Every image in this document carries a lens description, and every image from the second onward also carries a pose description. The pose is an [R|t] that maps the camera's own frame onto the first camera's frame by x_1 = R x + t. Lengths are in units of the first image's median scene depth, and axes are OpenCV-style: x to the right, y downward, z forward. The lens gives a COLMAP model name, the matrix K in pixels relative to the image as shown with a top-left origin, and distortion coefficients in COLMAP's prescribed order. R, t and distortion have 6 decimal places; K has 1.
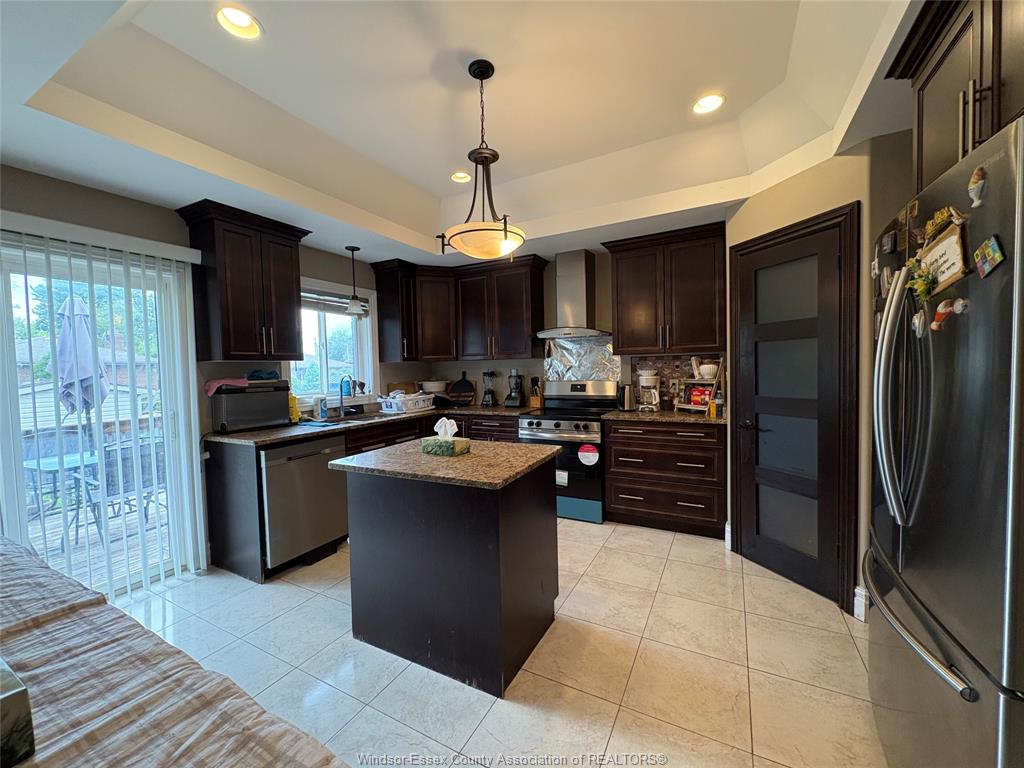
lens RADIAL K [[407.3, 0, 507.9], [0, 407.3, 388.0], [0, 0, 1]] dist [0.000008, 0.000079]
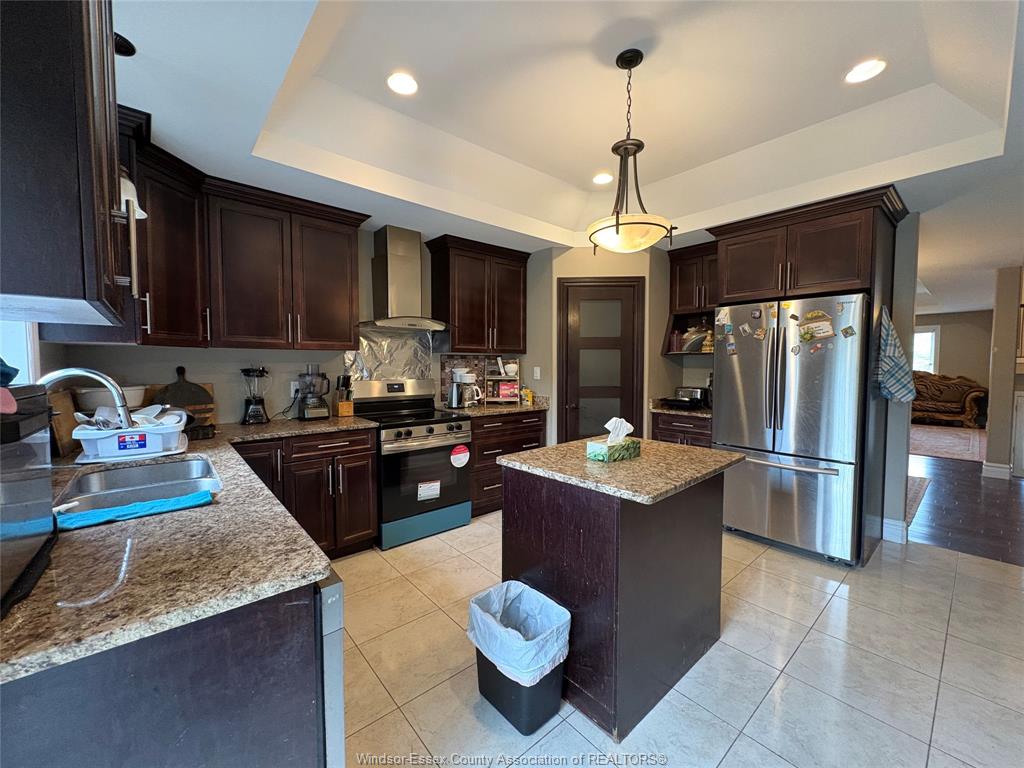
lens RADIAL K [[407.3, 0, 513.0], [0, 407.3, 386.4], [0, 0, 1]] dist [0.000008, 0.000079]
pose [[0.337420, -0.028463, 0.940924, -0.657286], [0.037084, 0.999169, 0.016926, -0.010219], [-0.940623, 0.029182, 0.338196, 0.566583]]
